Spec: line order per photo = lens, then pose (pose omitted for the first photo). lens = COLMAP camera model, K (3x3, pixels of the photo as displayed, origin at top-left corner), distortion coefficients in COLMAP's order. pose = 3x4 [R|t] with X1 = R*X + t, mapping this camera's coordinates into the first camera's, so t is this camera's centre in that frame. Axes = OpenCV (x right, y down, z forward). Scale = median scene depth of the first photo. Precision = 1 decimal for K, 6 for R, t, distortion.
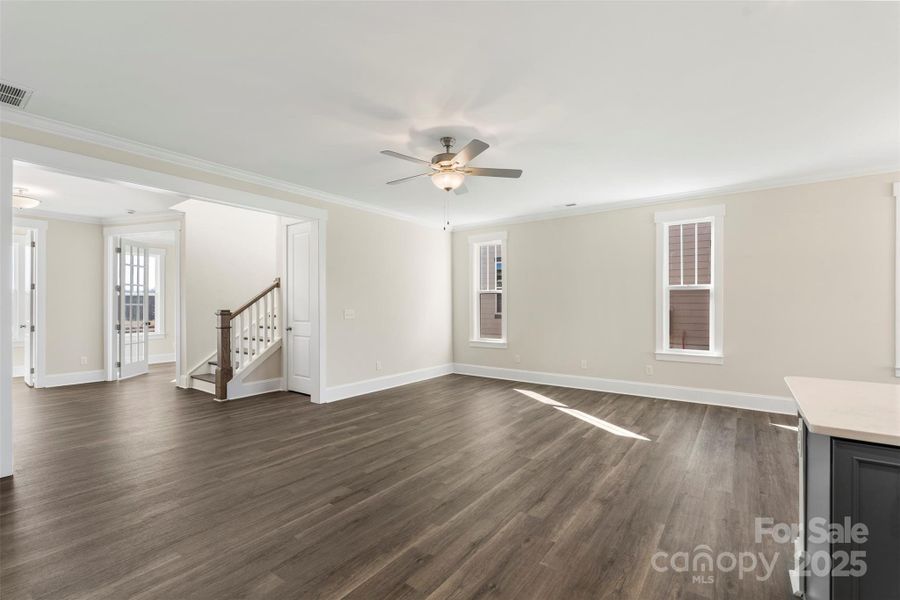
lens RADIAL K [[395.0, 0, 453.9], [0, 395.0, 301.0], [0, 0, 1]] dist [-0.000483, -0.000237]
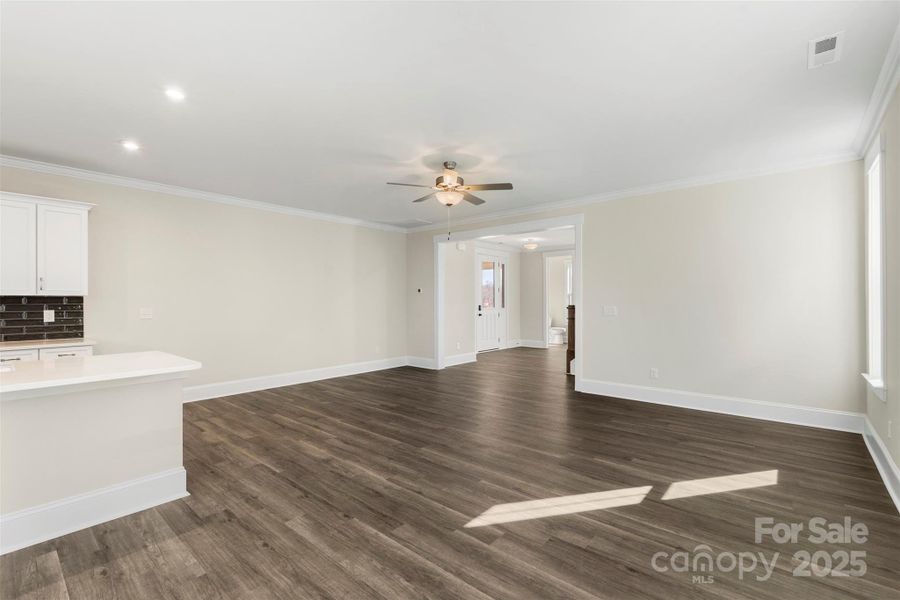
lens RADIAL K [[395.0, 0, 453.9], [0, 395.0, 301.0], [0, 0, 1]] dist [-0.000483, -0.000237]
pose [[-0.069359, 0.000704, -0.997592, 1.236010], [0.017512, 0.999847, -0.000512, 0.006217], [0.997438, -0.017505, -0.069361, 1.155127]]
